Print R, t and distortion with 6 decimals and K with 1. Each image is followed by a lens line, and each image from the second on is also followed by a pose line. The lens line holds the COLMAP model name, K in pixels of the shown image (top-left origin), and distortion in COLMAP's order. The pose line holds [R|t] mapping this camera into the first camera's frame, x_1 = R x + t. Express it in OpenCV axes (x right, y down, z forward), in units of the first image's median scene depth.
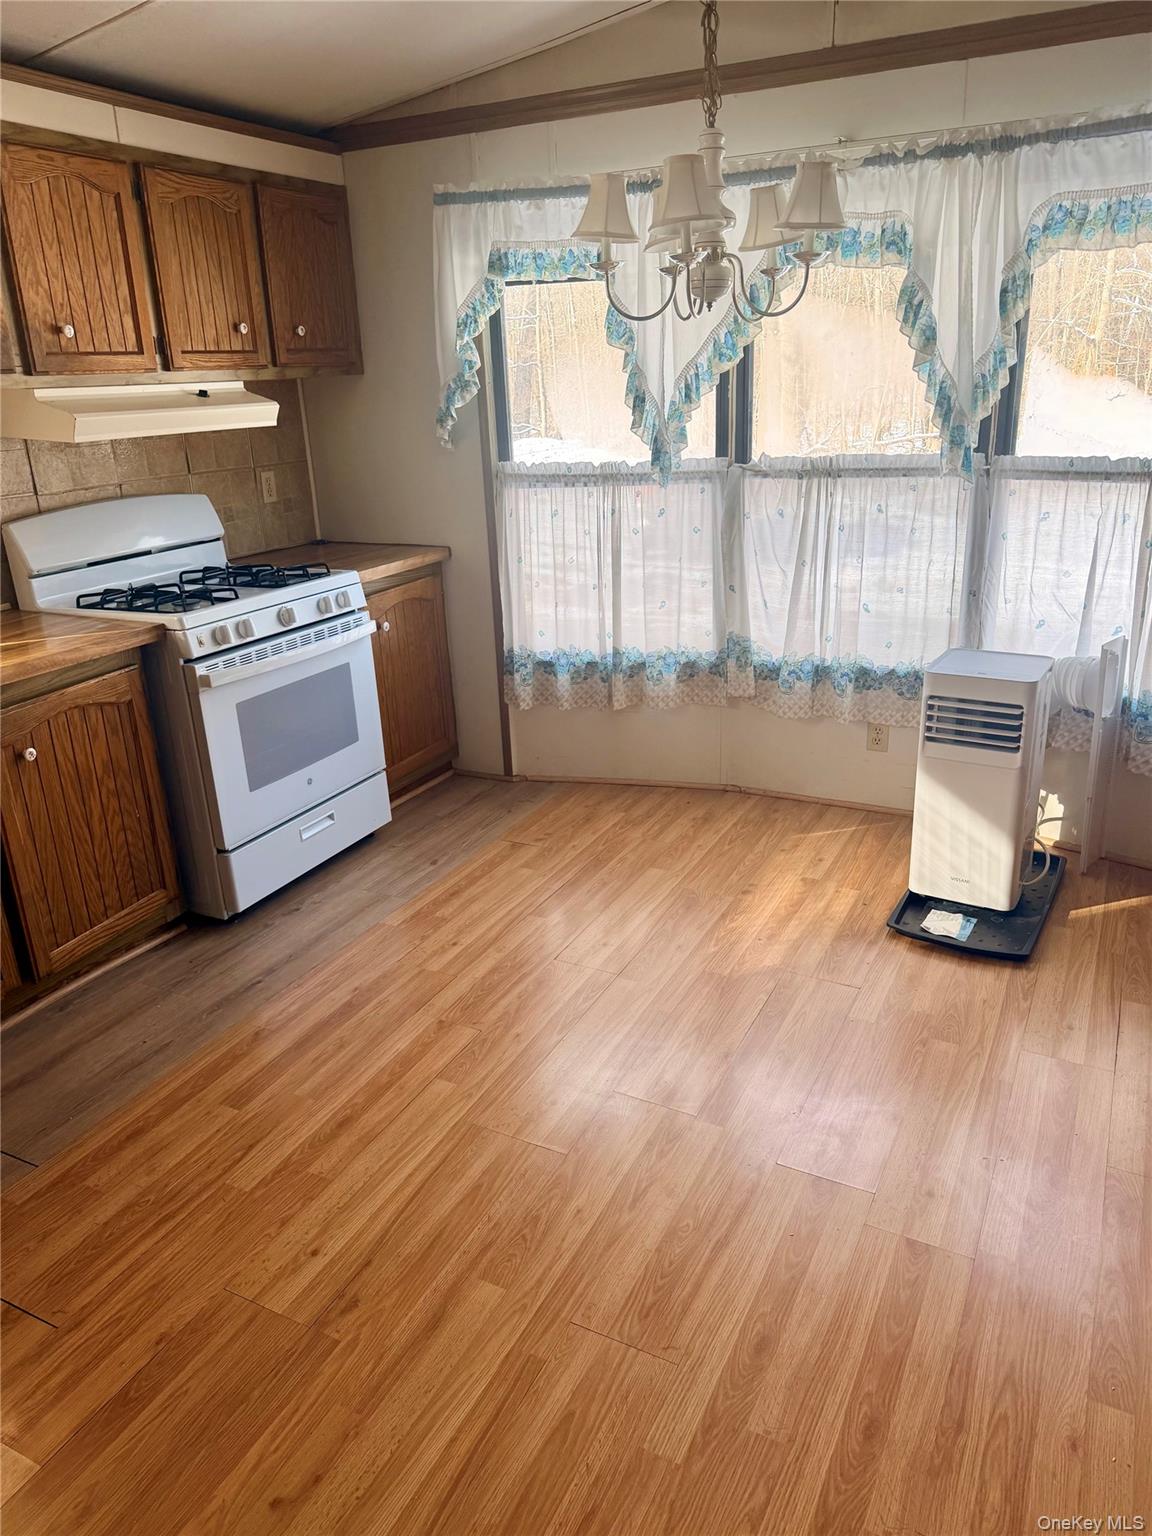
lens RADIAL K [[1076.8, 0, 576.0], [0, 1076.8, 768.0], [0, 0, 1]] dist [0.093345, -0.159340]
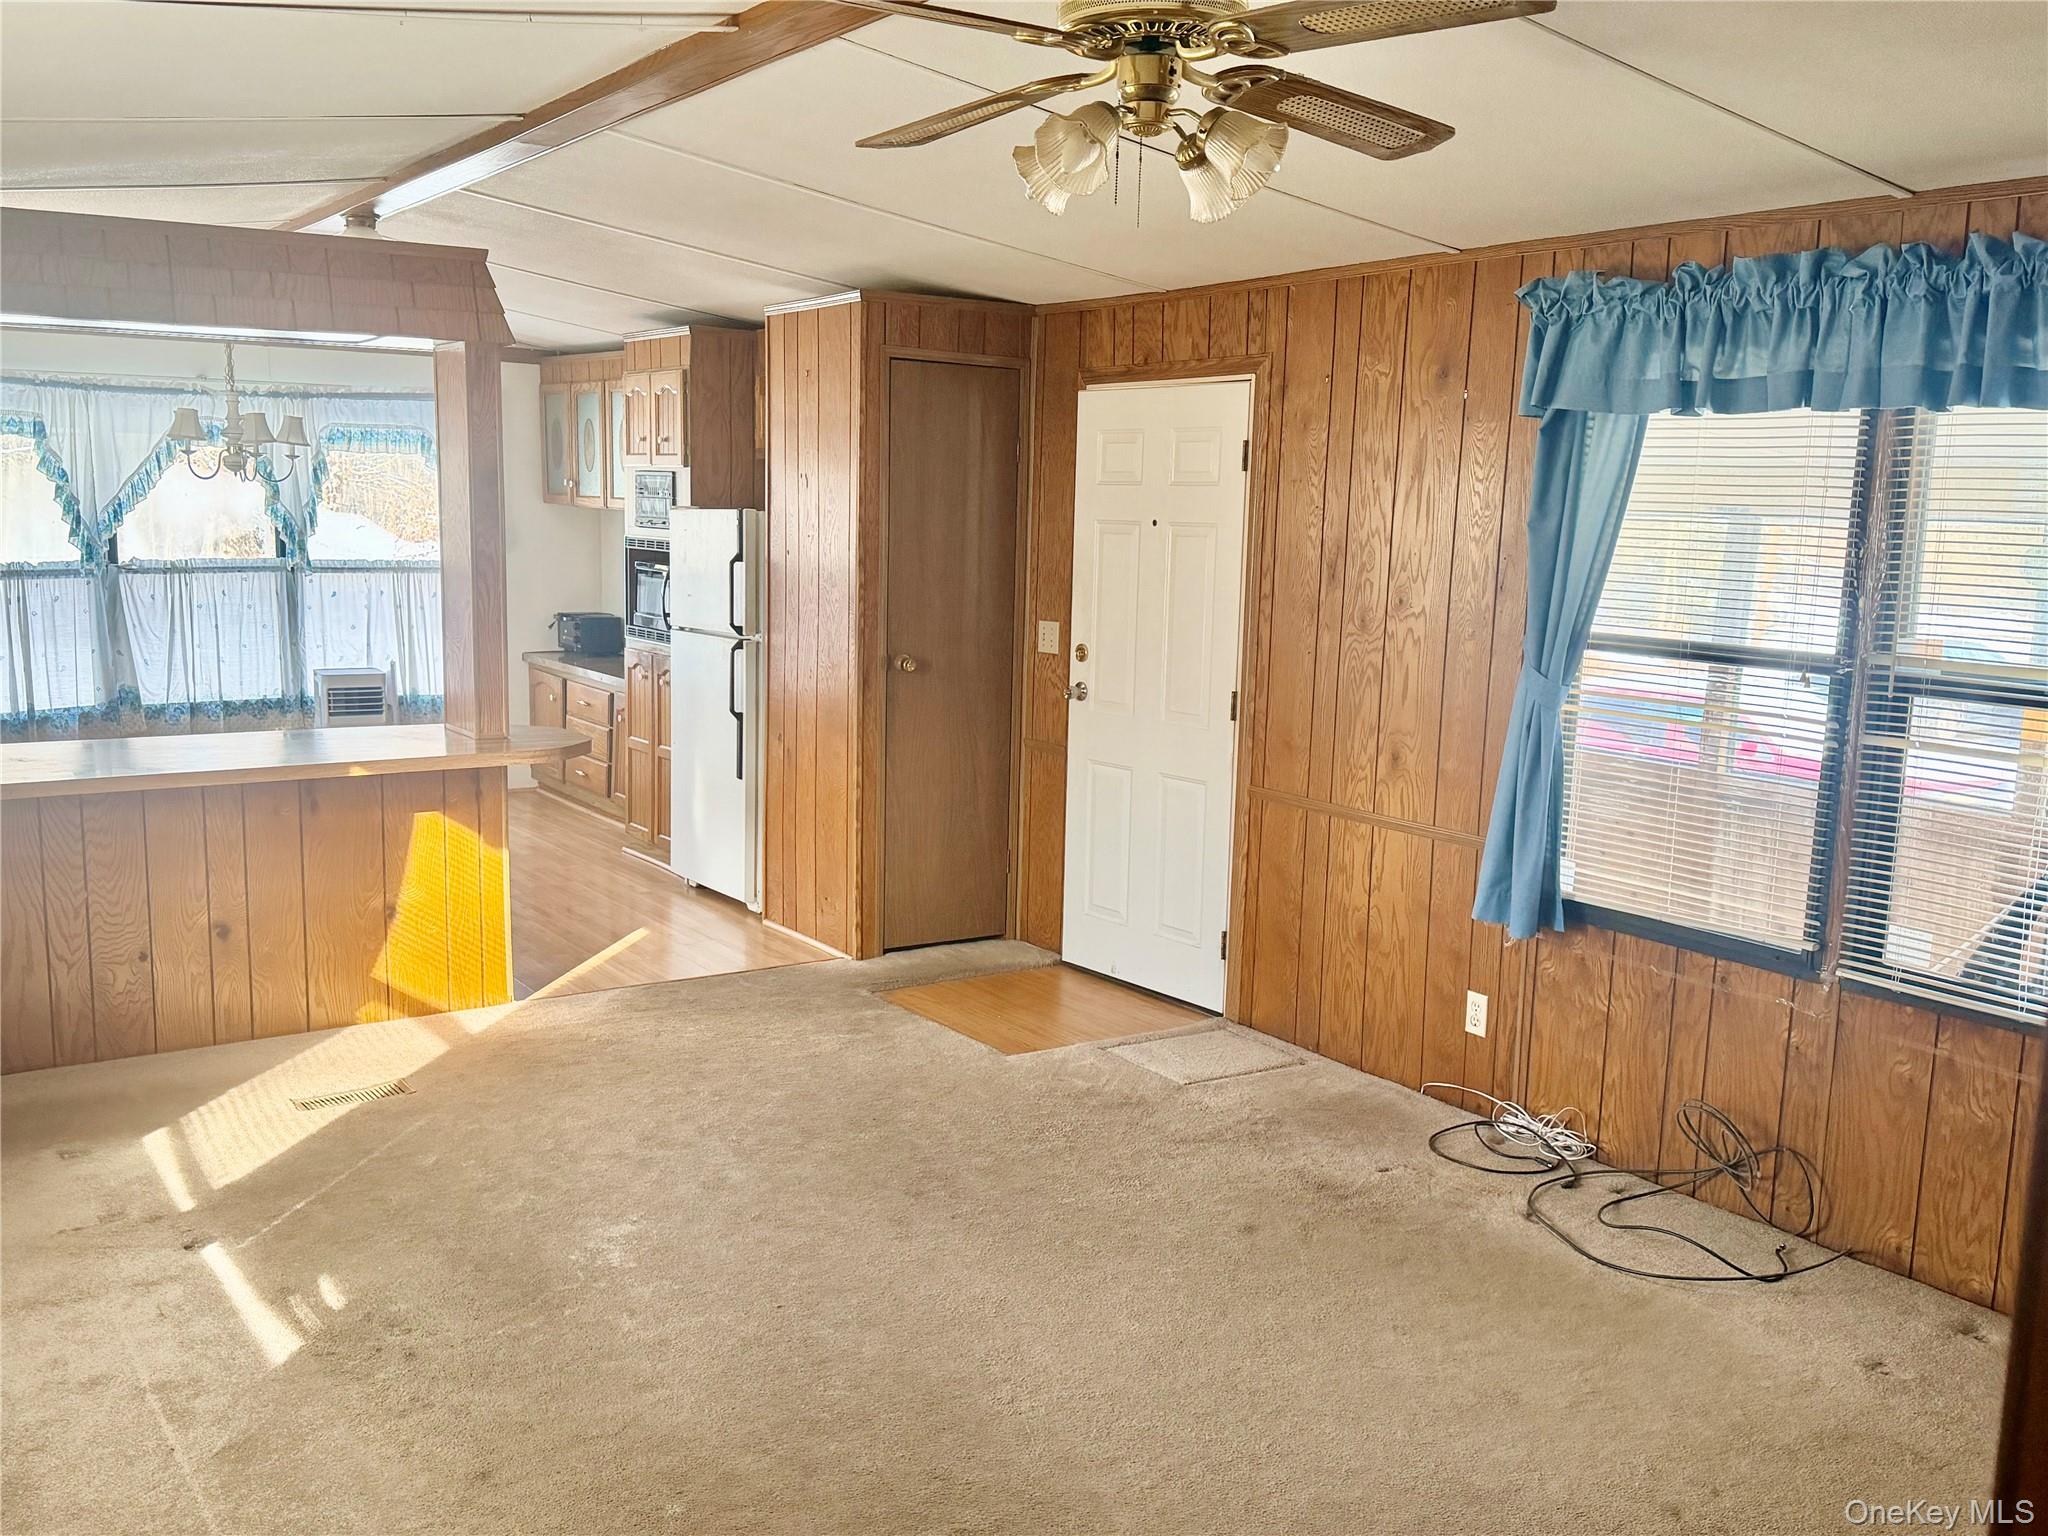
lens RADIAL K [[1810.9, 0, 1027.5], [0, 1810.9, 776.5], [0, 0, 1]] dist [0.169815, -0.319610]
pose [[0.481081, -0.090924, 0.871948, -1.445533], [0.263136, 0.963723, -0.044686, 0.415420], [-0.836254, 0.250938, 0.487555, -1.119909]]
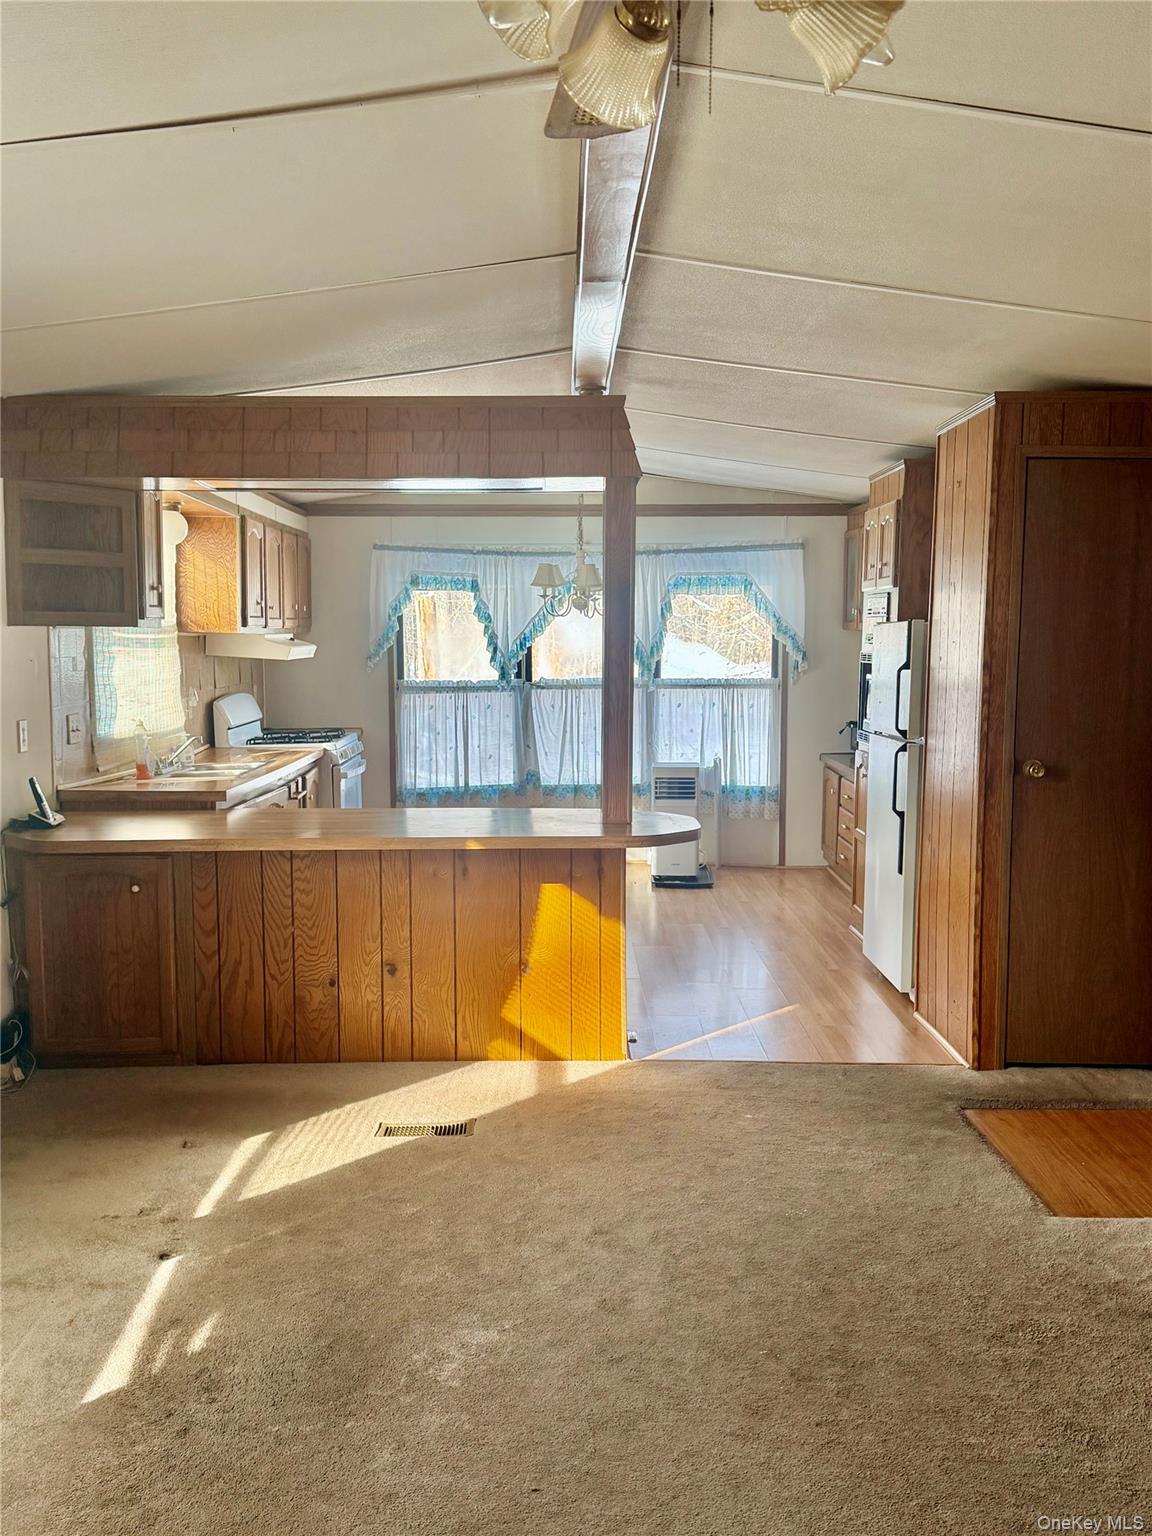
lens RADIAL K [[1358.2, 0, 576.0], [0, 1358.2, 768.0], [0, 0, 1]] dist [0.169815, -0.319610]
pose [[0.887832, -0.013651, 0.459966, -0.923999], [0.130246, 0.966141, -0.222729, 0.431447], [-0.441351, 0.257654, 0.859548, -1.113232]]
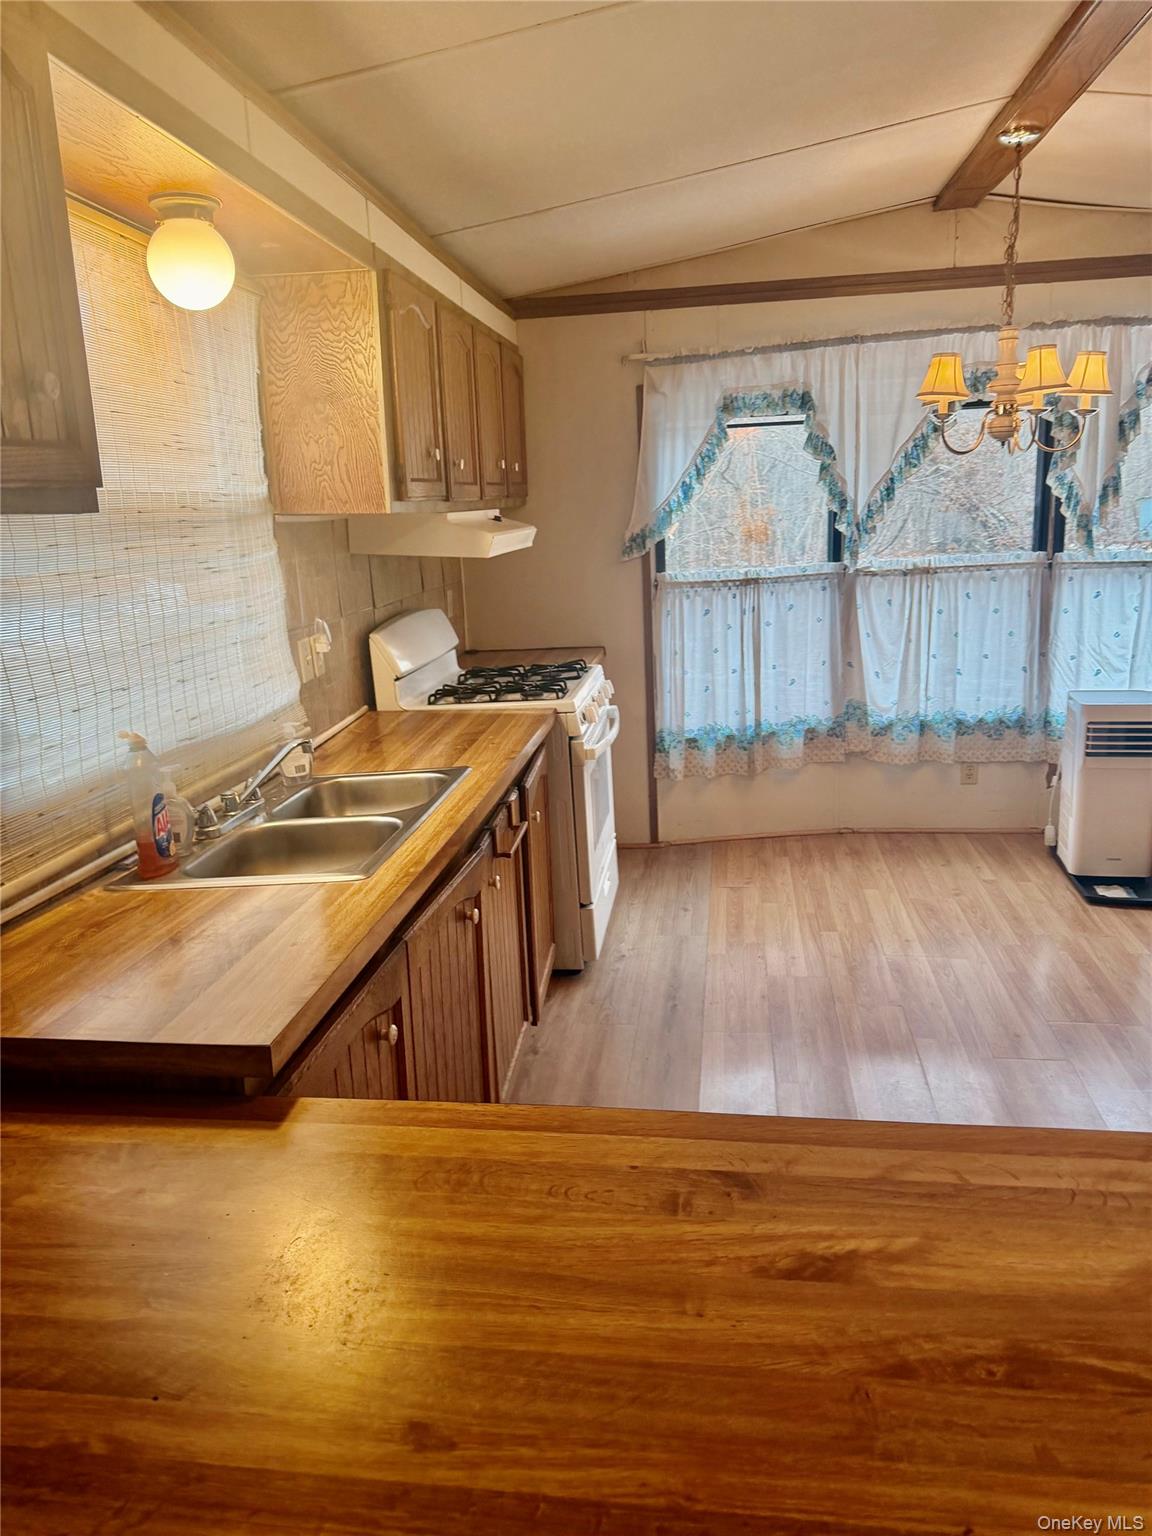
lens RADIAL K [[1076.8, 0, 576.0], [0, 1076.8, 768.0], [0, 0, 1]] dist [0.093345, -0.159340]
pose [[0.946970, -0.085041, 0.309863, -0.591888], [0.122078, 0.987252, -0.102133, 0.042722], [-0.297227, 0.134544, 0.945280, -0.070614]]
